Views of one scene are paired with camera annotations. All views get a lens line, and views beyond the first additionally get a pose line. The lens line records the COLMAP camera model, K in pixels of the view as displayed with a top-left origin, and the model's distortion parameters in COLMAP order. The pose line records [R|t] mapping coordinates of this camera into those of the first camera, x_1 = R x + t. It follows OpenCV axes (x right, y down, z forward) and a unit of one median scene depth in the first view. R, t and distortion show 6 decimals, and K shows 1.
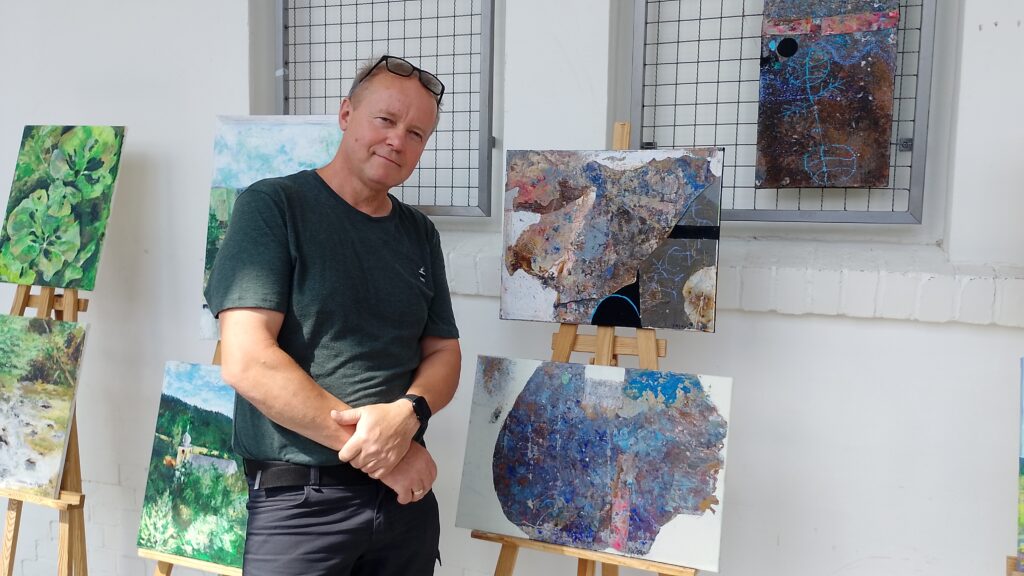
lens RADIAL K [[805.5, 0, 514.2], [0, 805.5, 292.9], [0, 0, 1]] dist [0.048592, -0.033621]
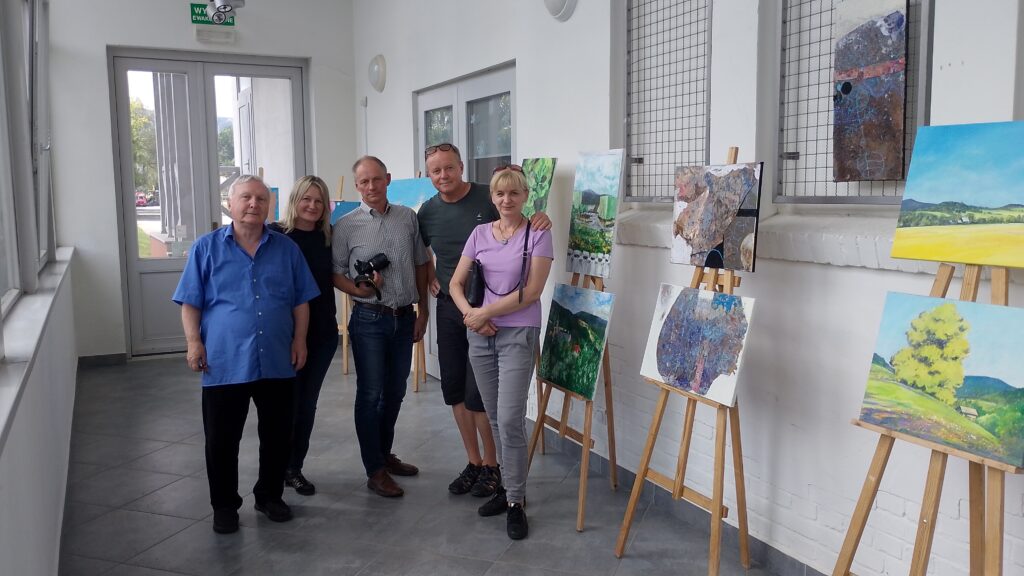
lens RADIAL K [[805.5, 0, 510.9], [0, 805.5, 285.6], [0, 0, 1]] dist [0.048592, -0.033621]
pose [[0.719231, 0.053348, -0.692720, 0.979395], [-0.042377, 0.998560, 0.032902, 0.039877], [0.693478, 0.005691, 0.720455, -0.523915]]
